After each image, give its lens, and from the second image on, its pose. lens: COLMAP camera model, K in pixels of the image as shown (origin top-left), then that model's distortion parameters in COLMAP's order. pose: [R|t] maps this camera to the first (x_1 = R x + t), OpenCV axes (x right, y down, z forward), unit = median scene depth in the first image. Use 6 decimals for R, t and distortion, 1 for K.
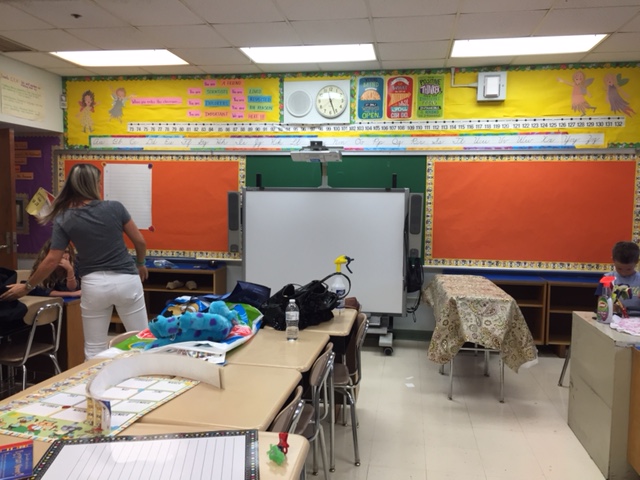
lens RADIAL K [[539.4, 0, 320.7], [0, 539.4, 239.5], [0, 0, 1]] dist [0.048013, -0.039566]
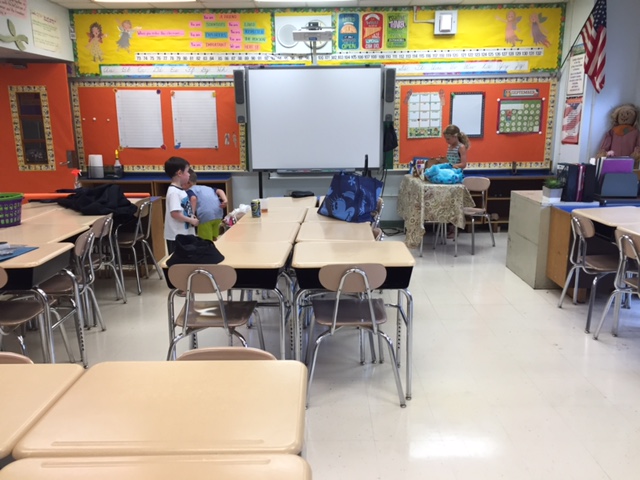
lens RADIAL K [[539.4, 0, 319.3], [0, 539.4, 238.7], [0, 0, 1]] dist [0.048013, -0.039566]
pose [[0.988223, -0.054804, 0.142869, -0.171142], [0.033506, 0.988505, 0.147427, 0.016048], [-0.149306, -0.140904, 0.978700, -0.243147]]
